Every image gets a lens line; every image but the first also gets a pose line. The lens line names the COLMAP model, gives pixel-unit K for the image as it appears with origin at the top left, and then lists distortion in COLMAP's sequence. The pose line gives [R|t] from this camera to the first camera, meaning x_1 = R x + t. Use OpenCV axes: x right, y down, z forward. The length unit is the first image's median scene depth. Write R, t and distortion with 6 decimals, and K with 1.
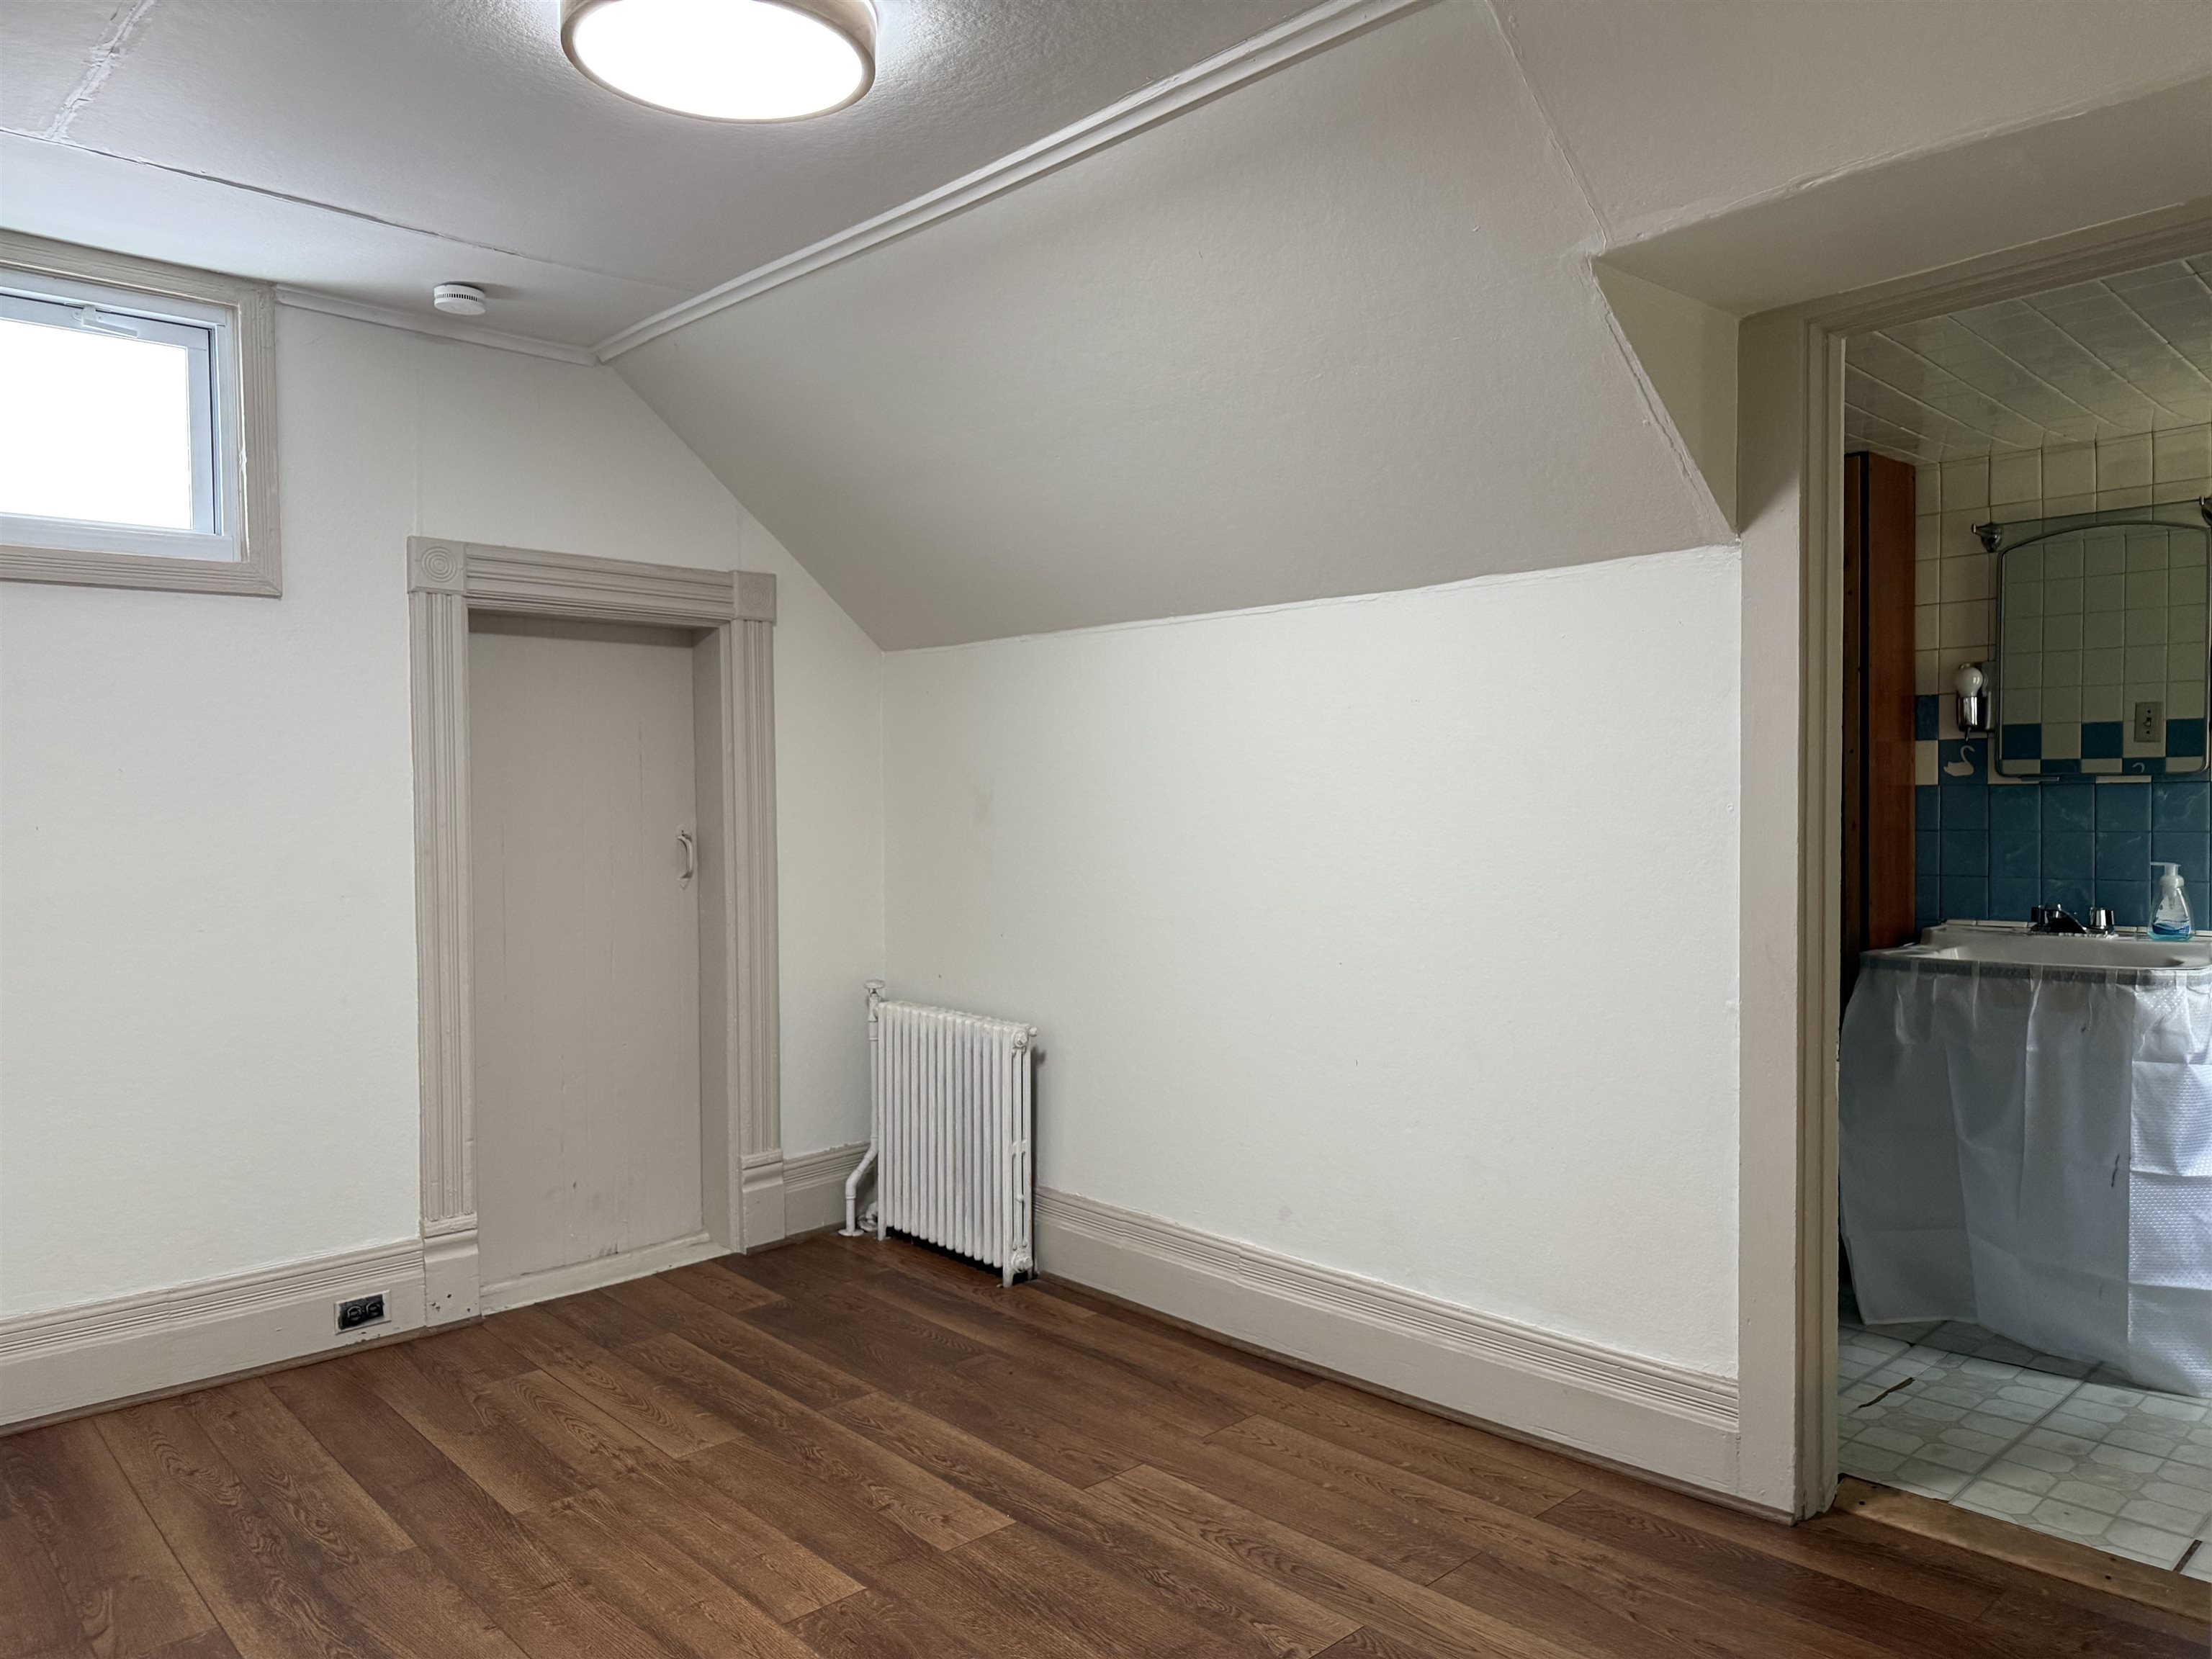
lens RADIAL K [[1539.9, 0, 1107.3], [0, 1539.9, 824.3], [0, 0, 1]] dist [0.063326, -0.088424]
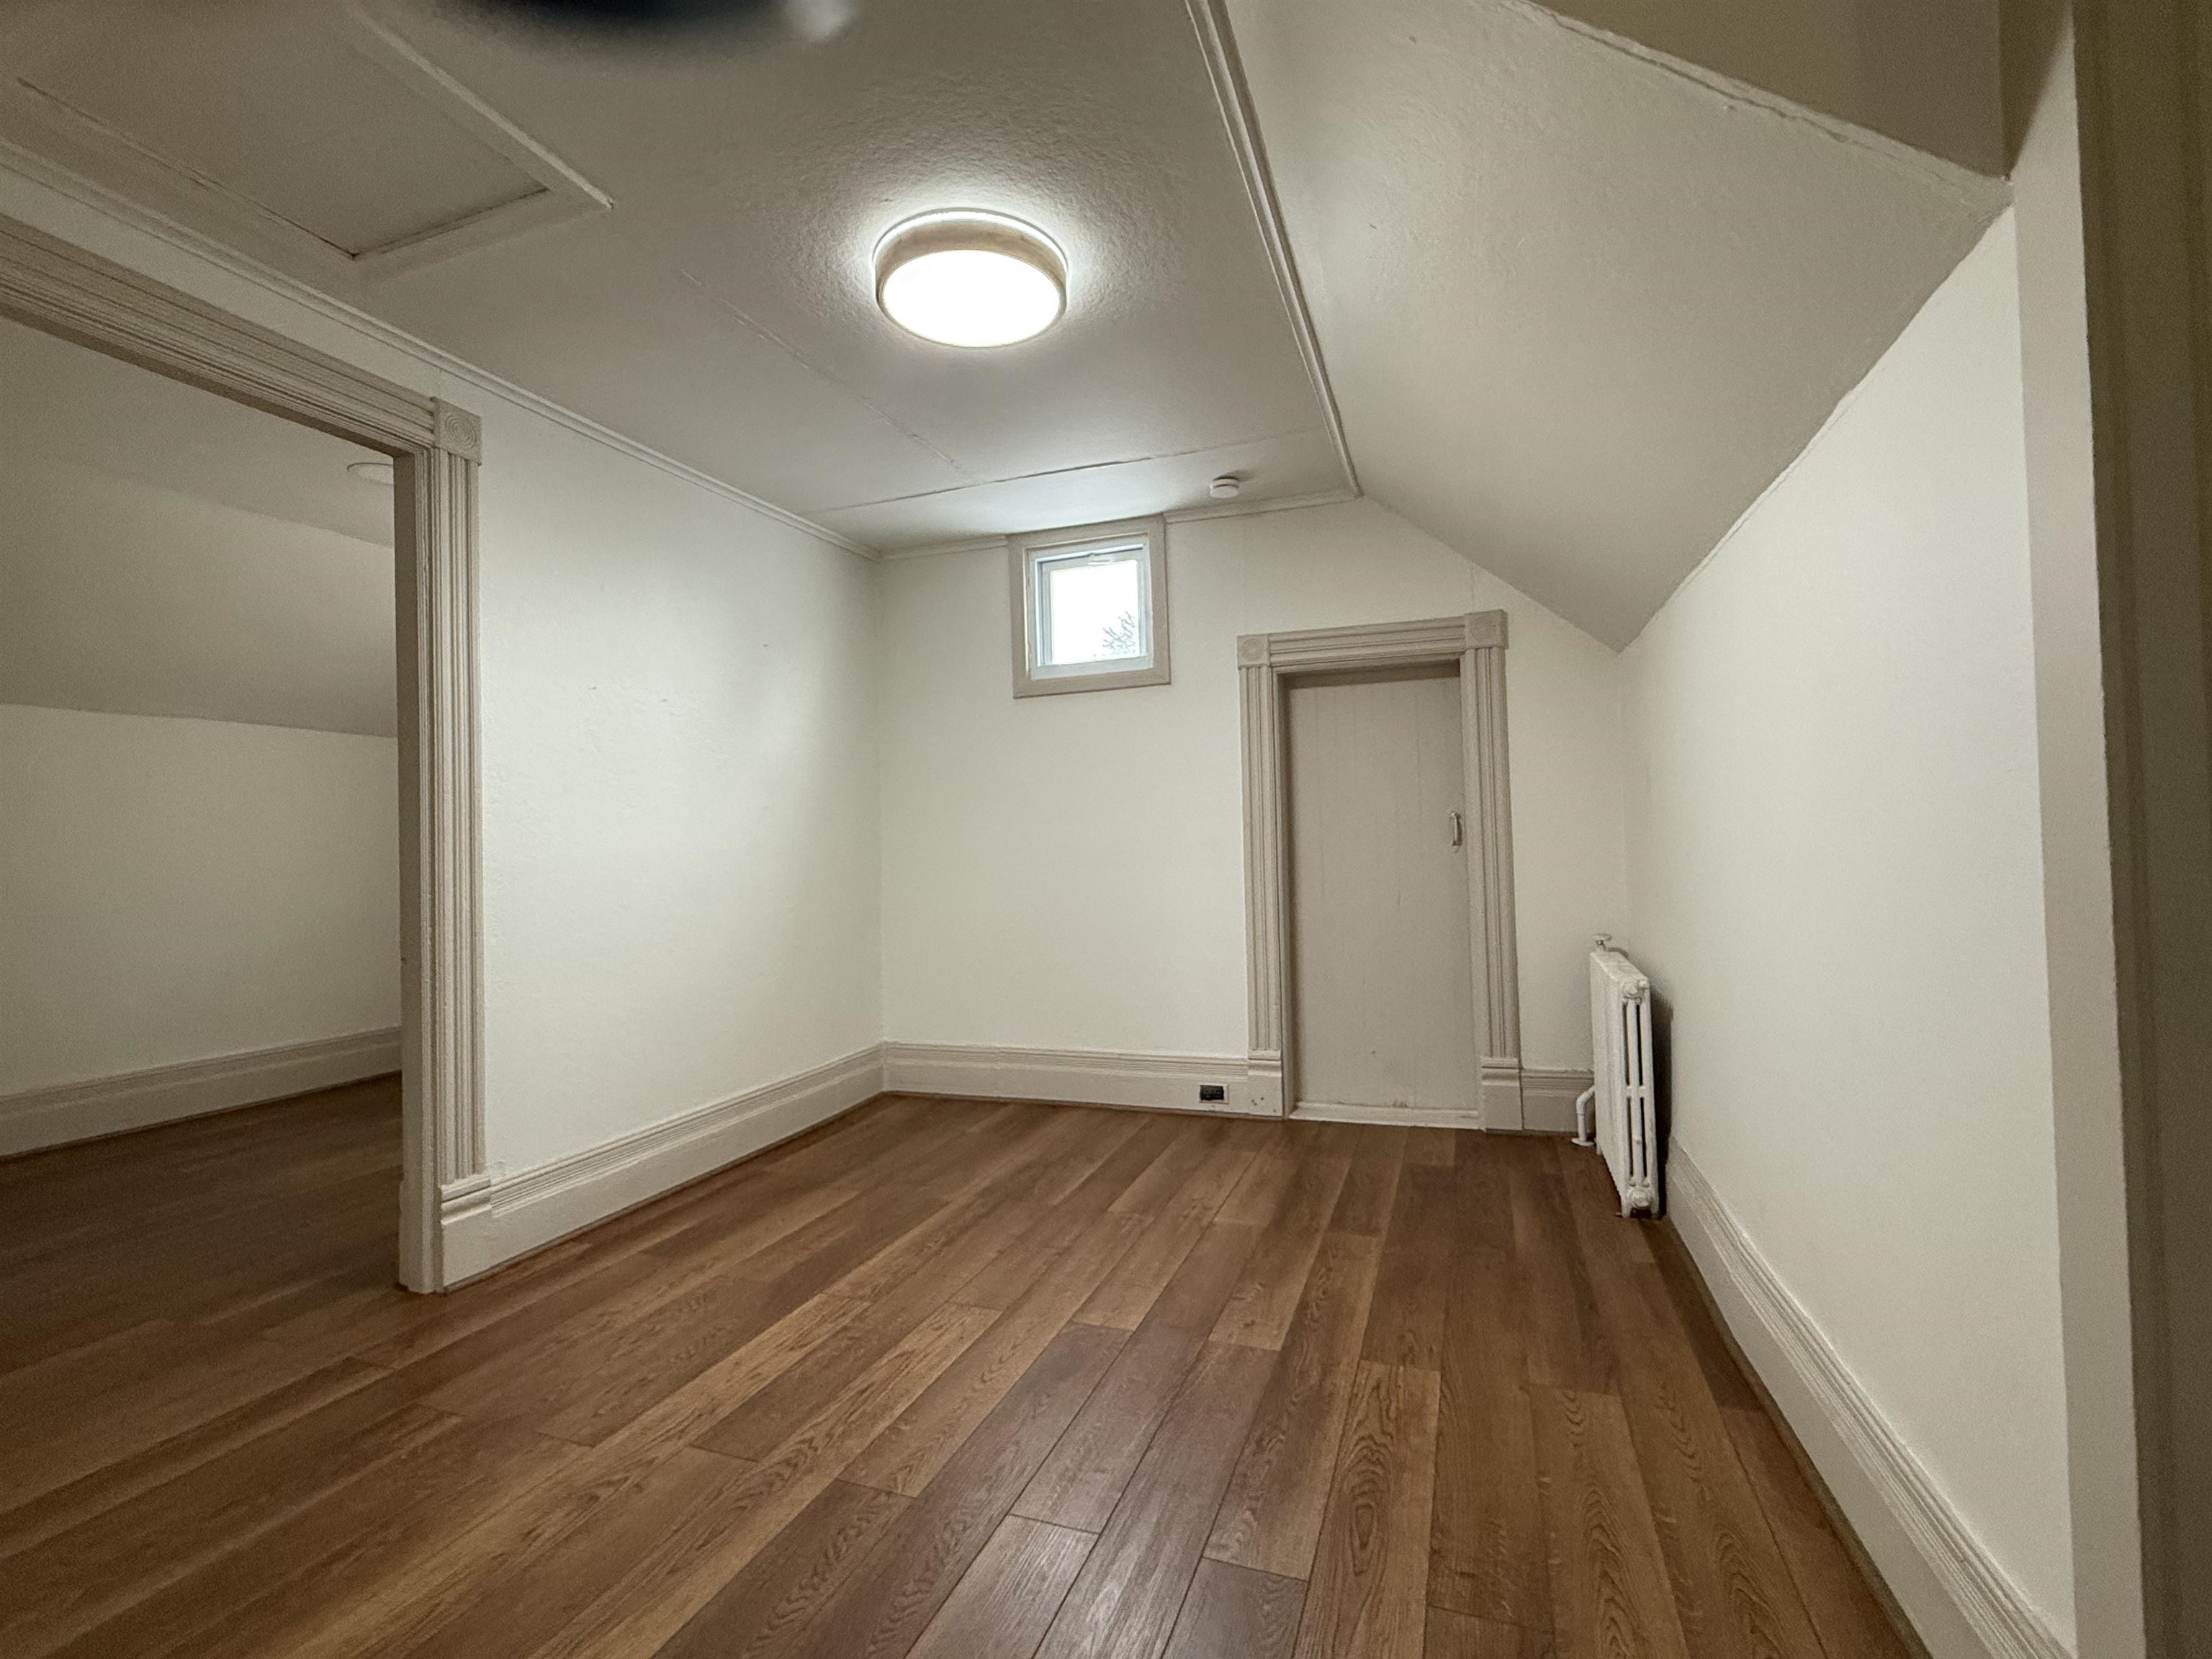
lens RADIAL K [[974.3, 0, 1106.5], [0, 974.3, 830.5], [0, 0, 1]] dist [0.003247, 0.000287]
pose [[0.459471, -0.018934, -0.887991, 0.446715], [0.001442, 0.999787, -0.020571, 0.048786], [0.888192, 0.008171, 0.459400, 0.423694]]
